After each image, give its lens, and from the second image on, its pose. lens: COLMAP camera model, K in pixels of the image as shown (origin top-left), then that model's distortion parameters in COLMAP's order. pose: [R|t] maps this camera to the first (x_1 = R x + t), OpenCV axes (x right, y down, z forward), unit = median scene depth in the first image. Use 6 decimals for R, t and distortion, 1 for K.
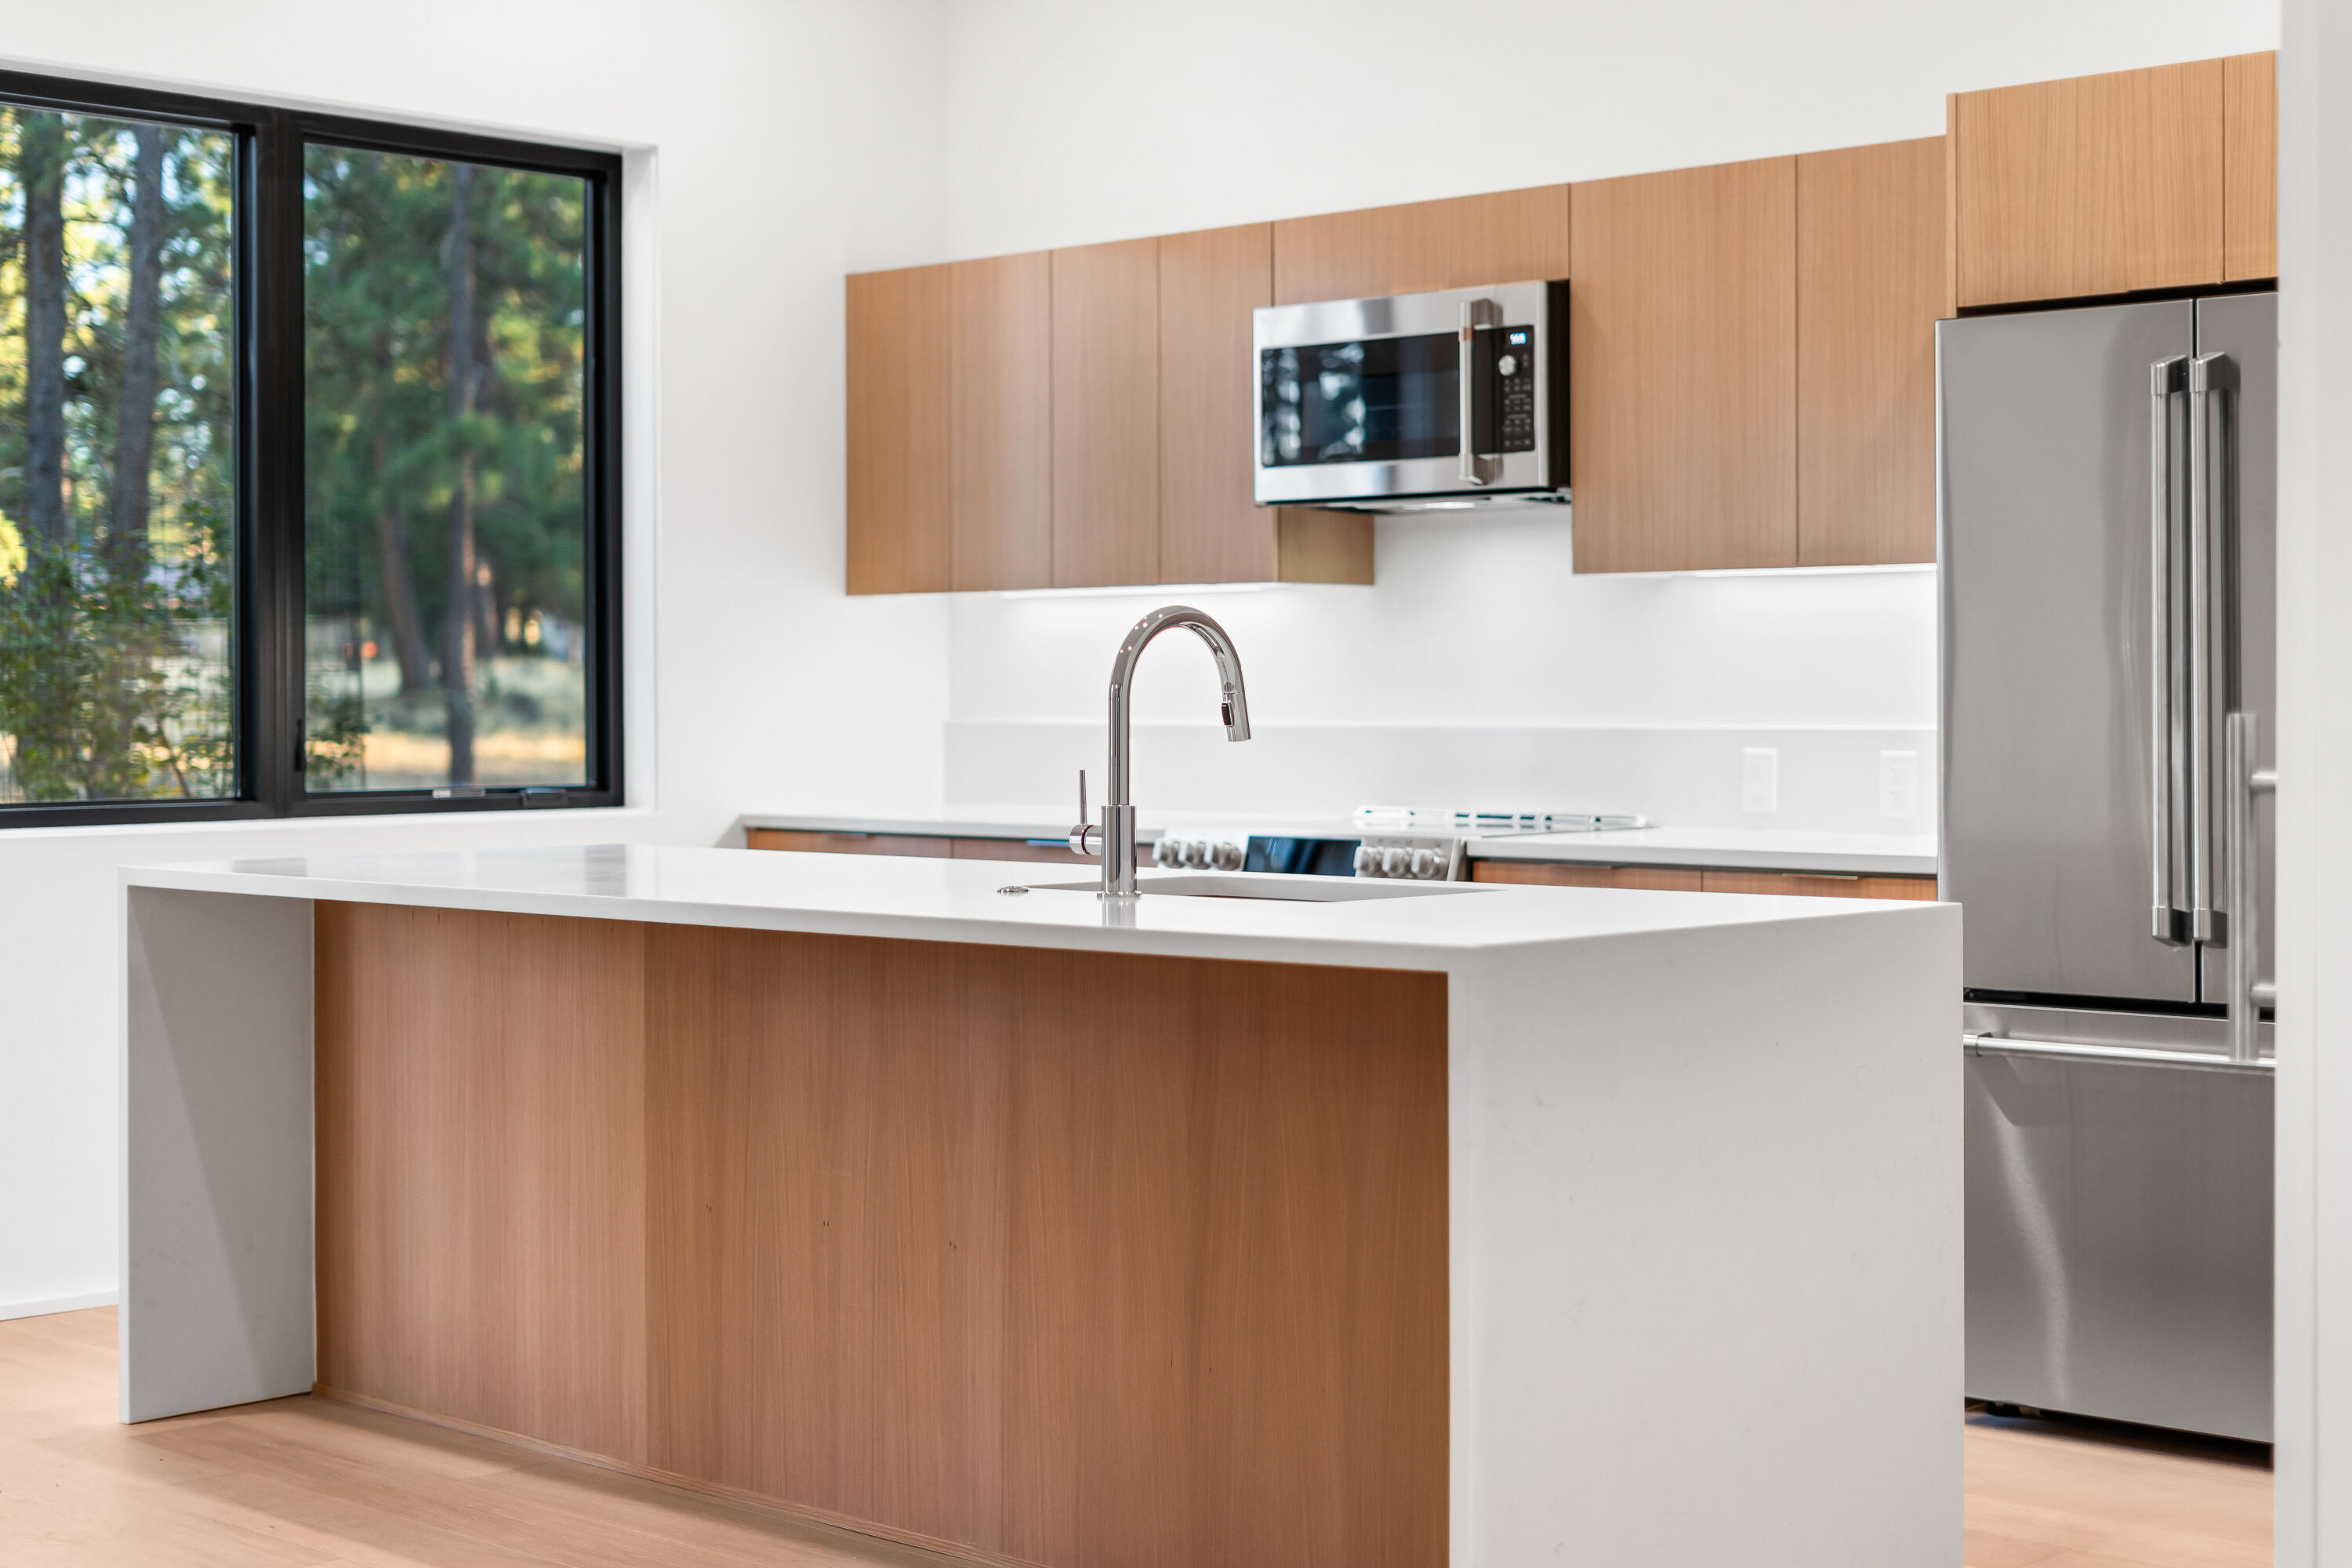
lens RADIAL K [[3325.7, 0, 1176.0], [0, 3325.7, 784.0], [0, 0, 1]] dist [0.006195, 0.013625]
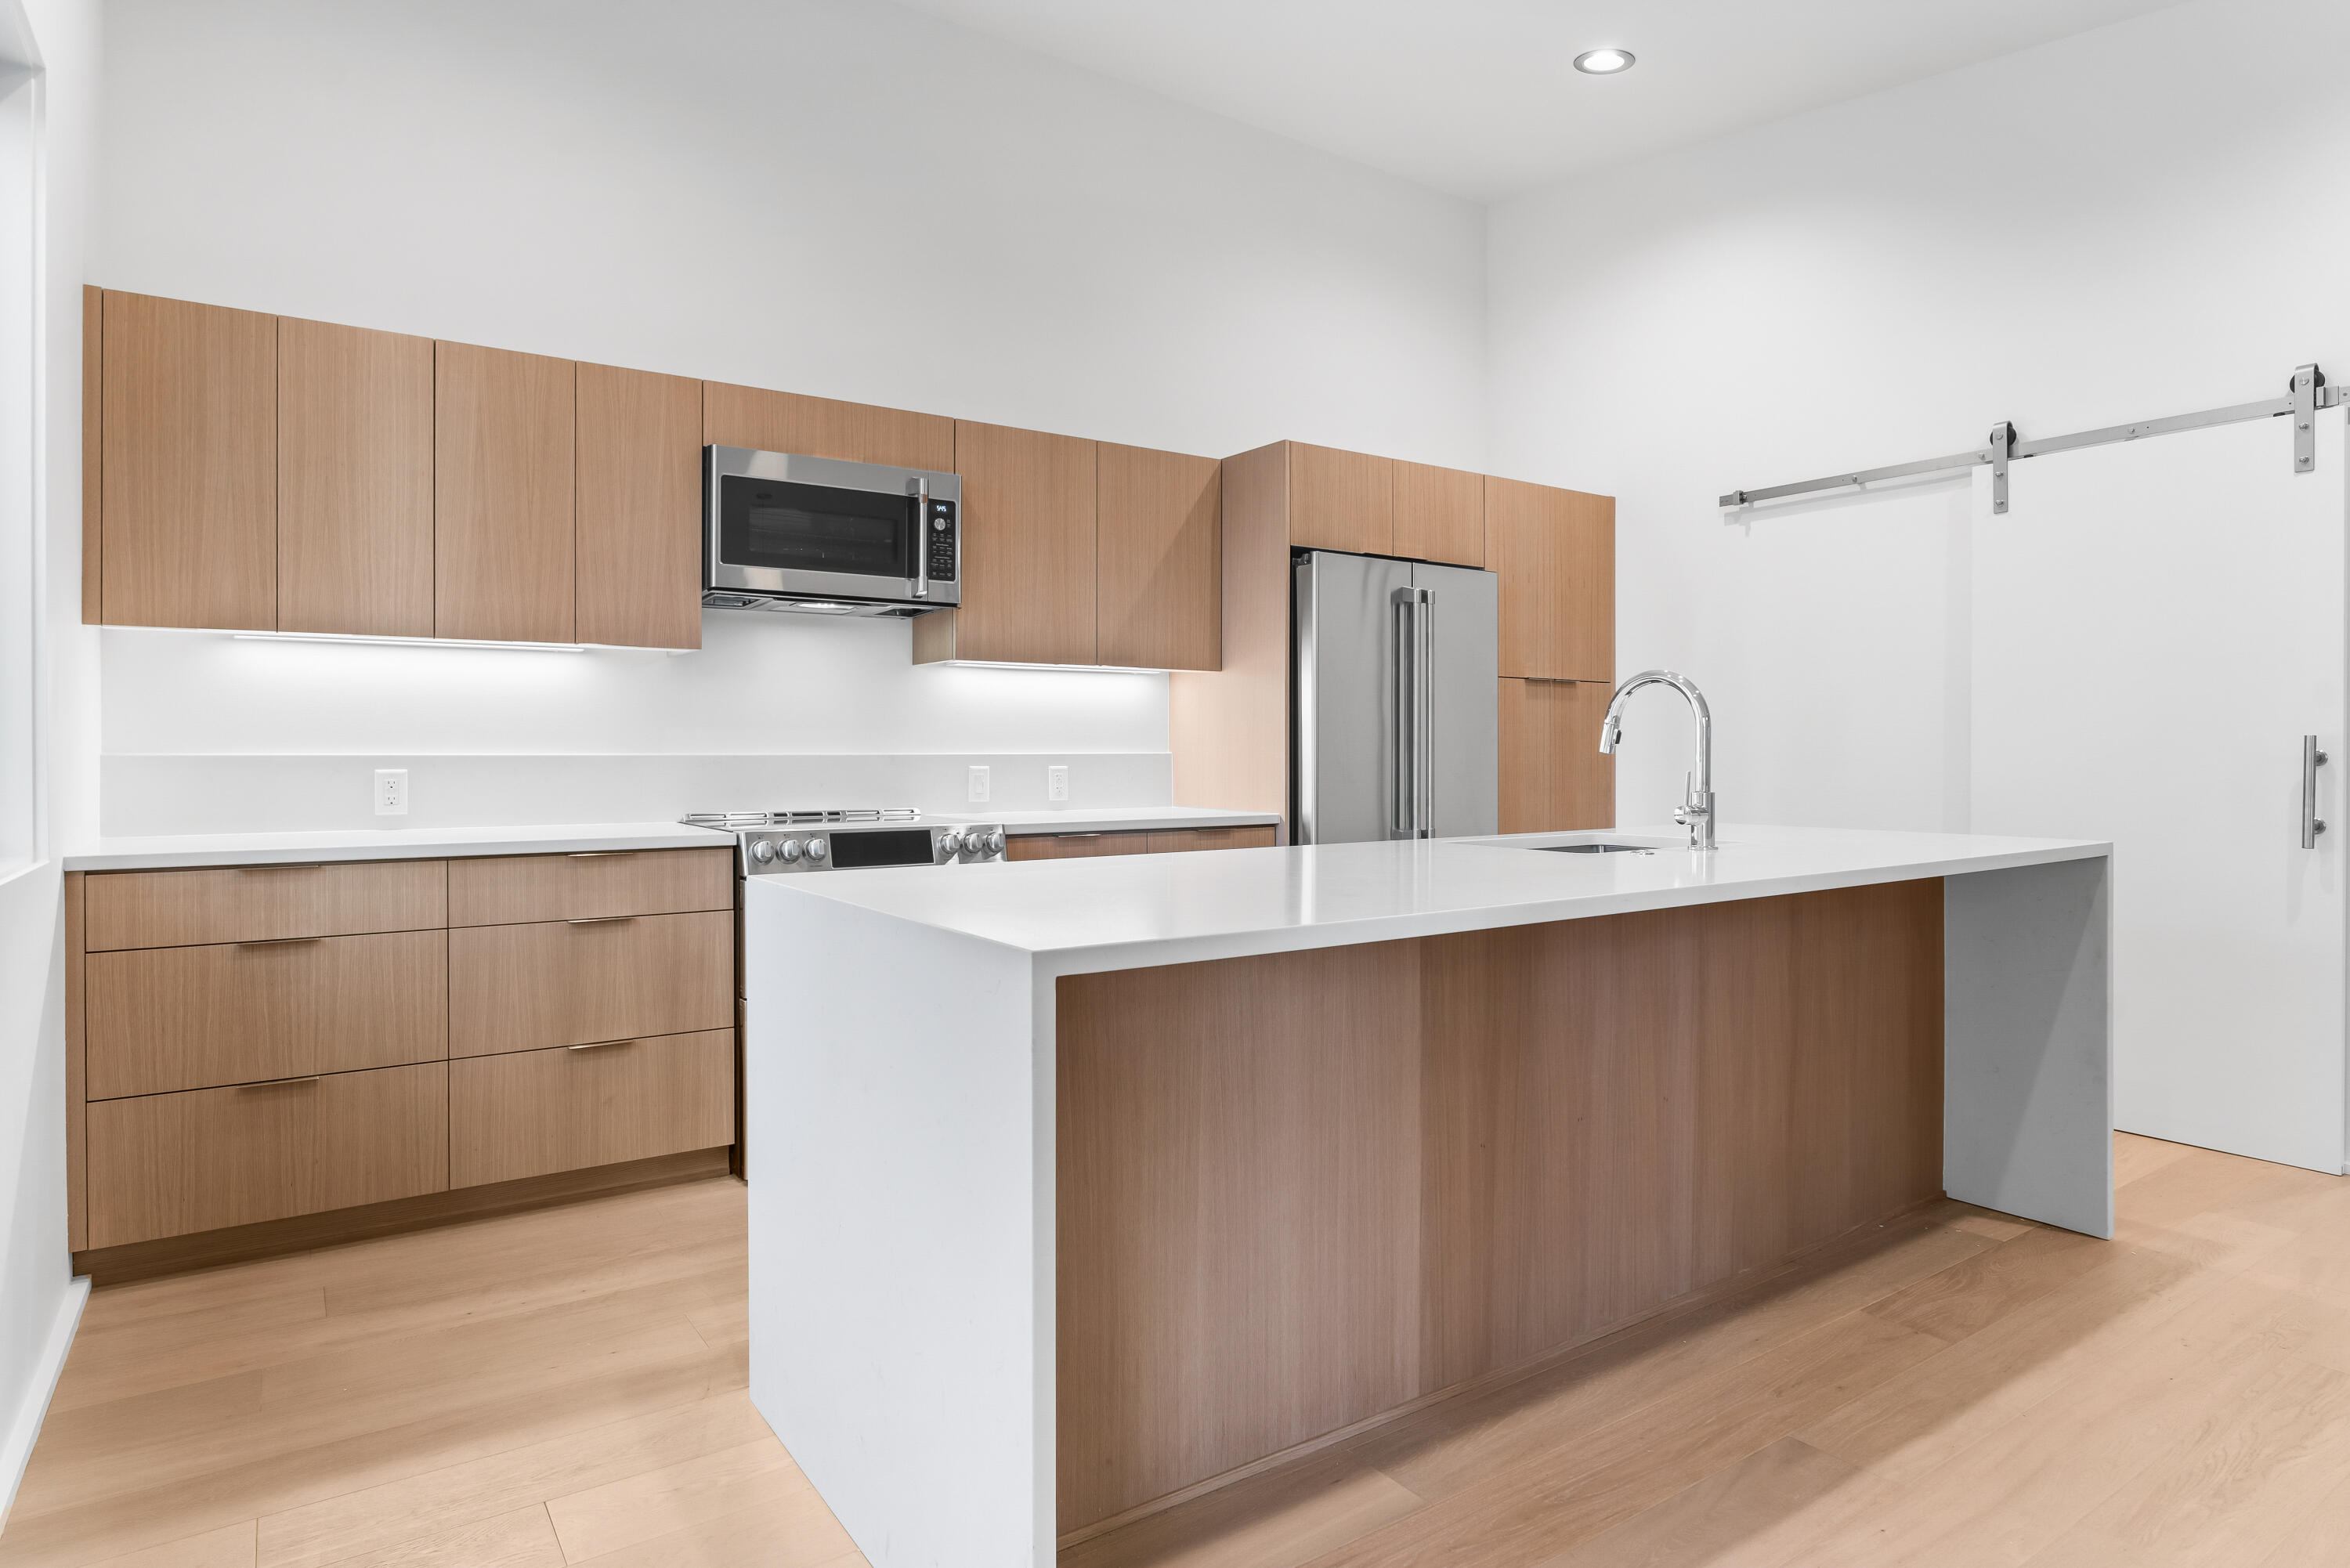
lens RADIAL K [[1292.6, 0, 1168.4], [0, 1292.6, 750.3], [0, 0, 1]] dist [-0.004045, 0.000047]
pose [[0.238161, 0.000966, 0.971225, -0.475740], [0.025853, 0.999639, -0.007334, -0.011617], [-0.970881, 0.026855, 0.238050, 0.762392]]
